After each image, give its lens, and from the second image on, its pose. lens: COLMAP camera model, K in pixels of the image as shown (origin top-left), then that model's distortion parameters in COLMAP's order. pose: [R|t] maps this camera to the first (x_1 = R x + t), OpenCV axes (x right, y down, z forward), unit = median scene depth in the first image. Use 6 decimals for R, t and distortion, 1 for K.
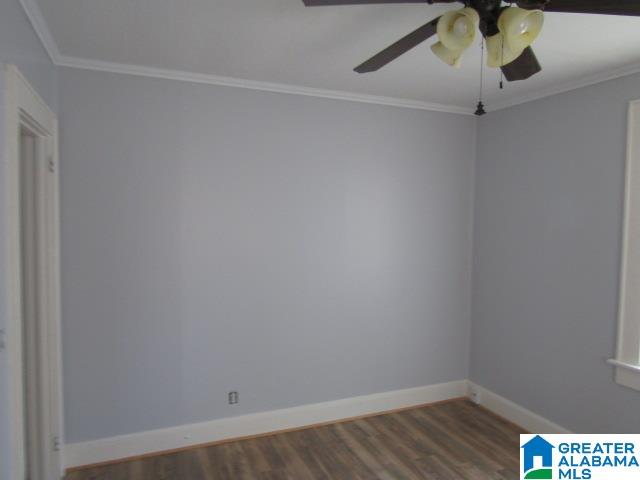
lens RADIAL K [[460.6, 0, 325.1], [0, 460.6, 238.6], [0, 0, 1]] dist [-0.004963, 0.006545]
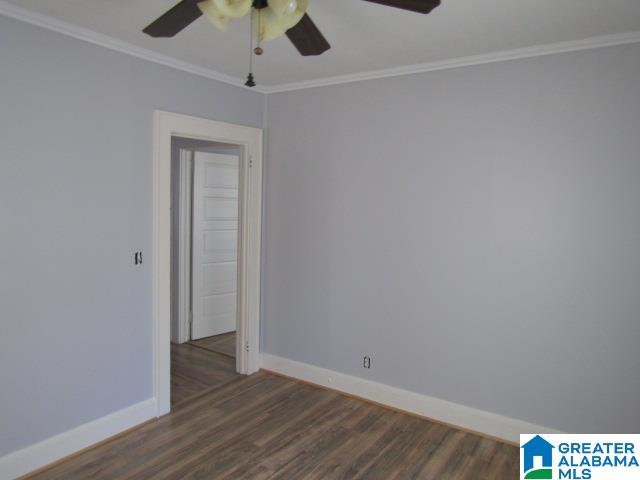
lens RADIAL K [[460.6, 0, 325.0], [0, 460.6, 240.1], [0, 0, 1]] dist [-0.004963, 0.006545]
pose [[0.553706, 0.077926, -0.829058, 0.669720], [-0.066697, 0.996563, 0.049126, 0.005125], [0.830037, 0.028094, 0.557000, 0.304375]]
